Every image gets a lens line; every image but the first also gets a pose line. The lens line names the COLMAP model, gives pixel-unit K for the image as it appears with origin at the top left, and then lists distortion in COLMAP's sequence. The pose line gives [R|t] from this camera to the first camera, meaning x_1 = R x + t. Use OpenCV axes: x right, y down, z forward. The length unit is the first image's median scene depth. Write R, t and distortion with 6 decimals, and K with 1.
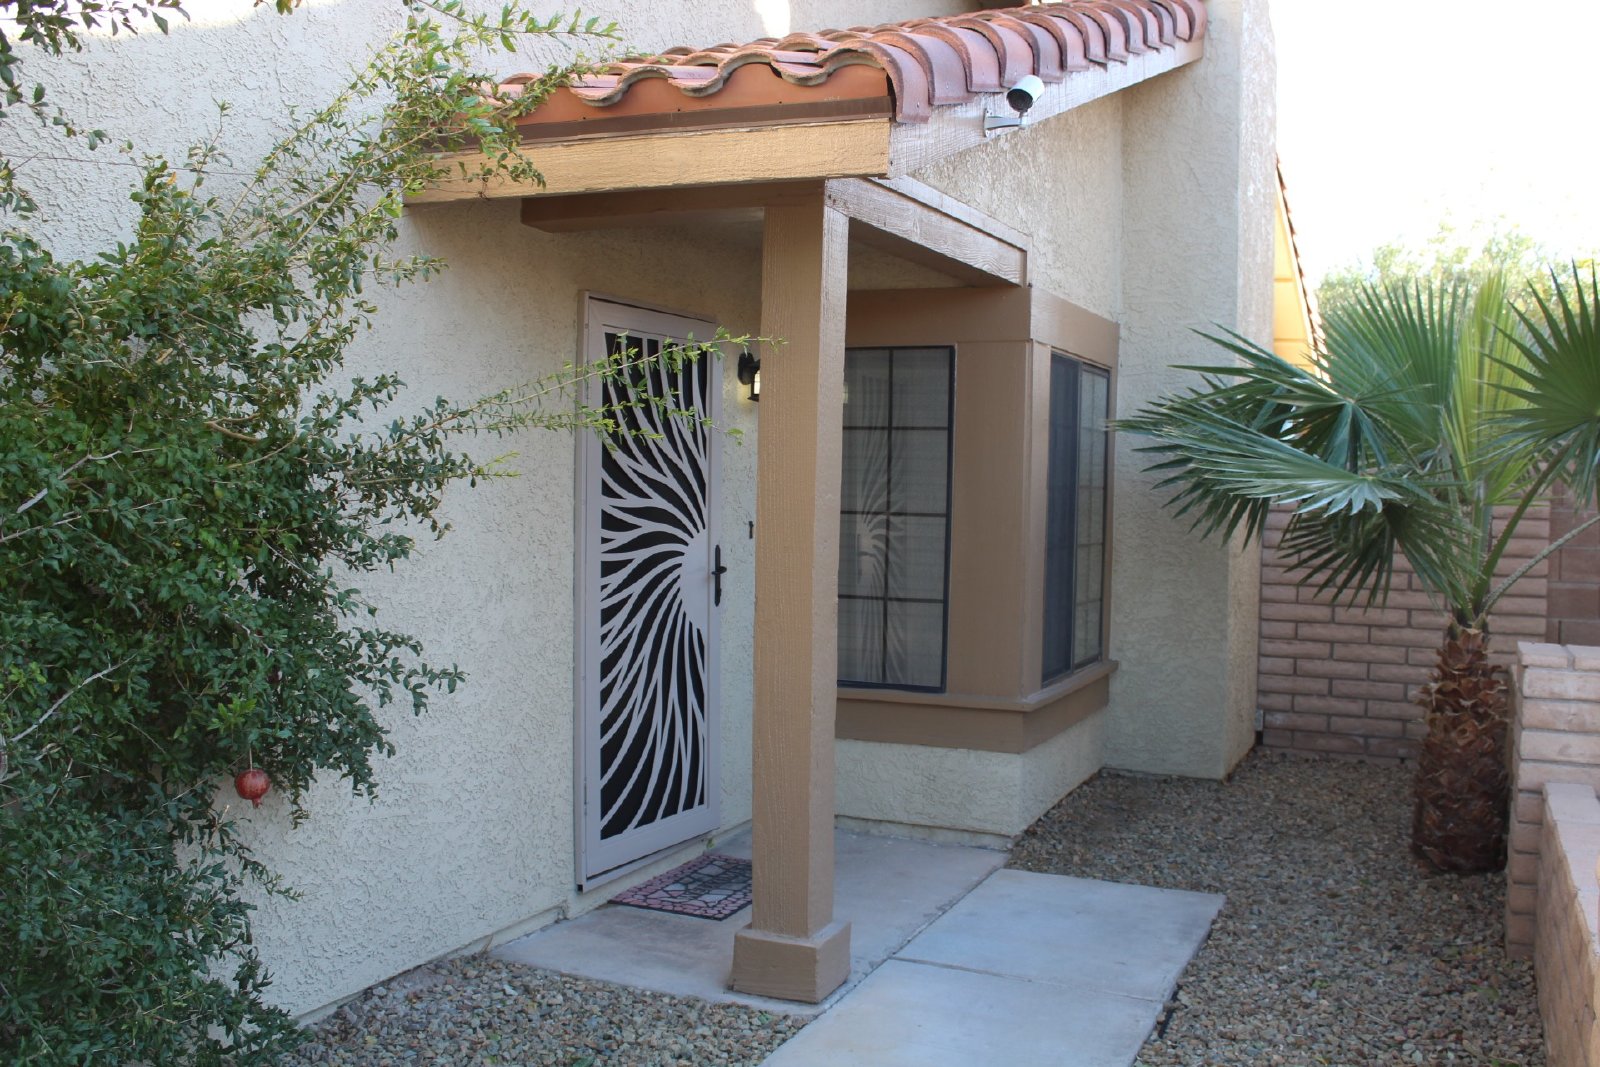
lens RADIAL K [[1553.8, 0, 800.0], [0, 1553.8, 533.5], [0, 0, 1]] dist [-0.023793, 0.005746]
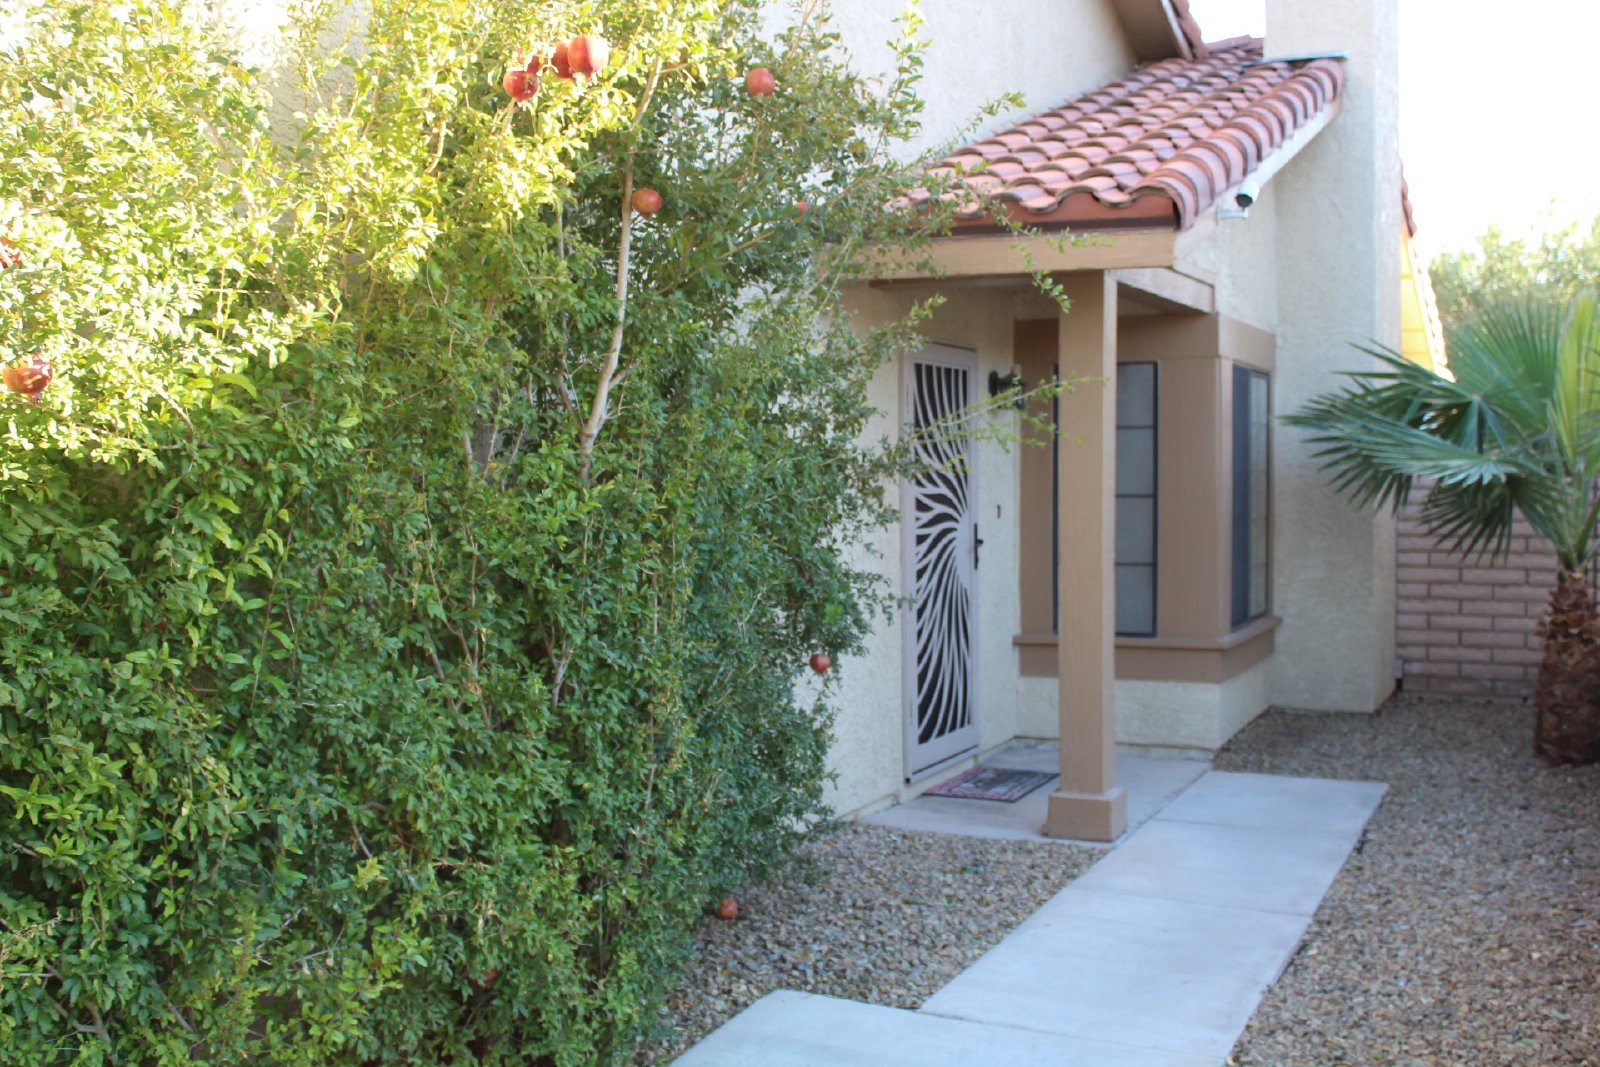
lens RADIAL K [[1797.2, 0, 800.0], [0, 1797.2, 533.5], [0, 0, 1]] dist [0.015461, -0.025662]
pose [[0.999676, -0.024436, -0.007173, -0.187953], [0.024414, 0.999697, -0.003073, 0.016759], [0.007246, 0.002897, 0.999970, -0.472585]]
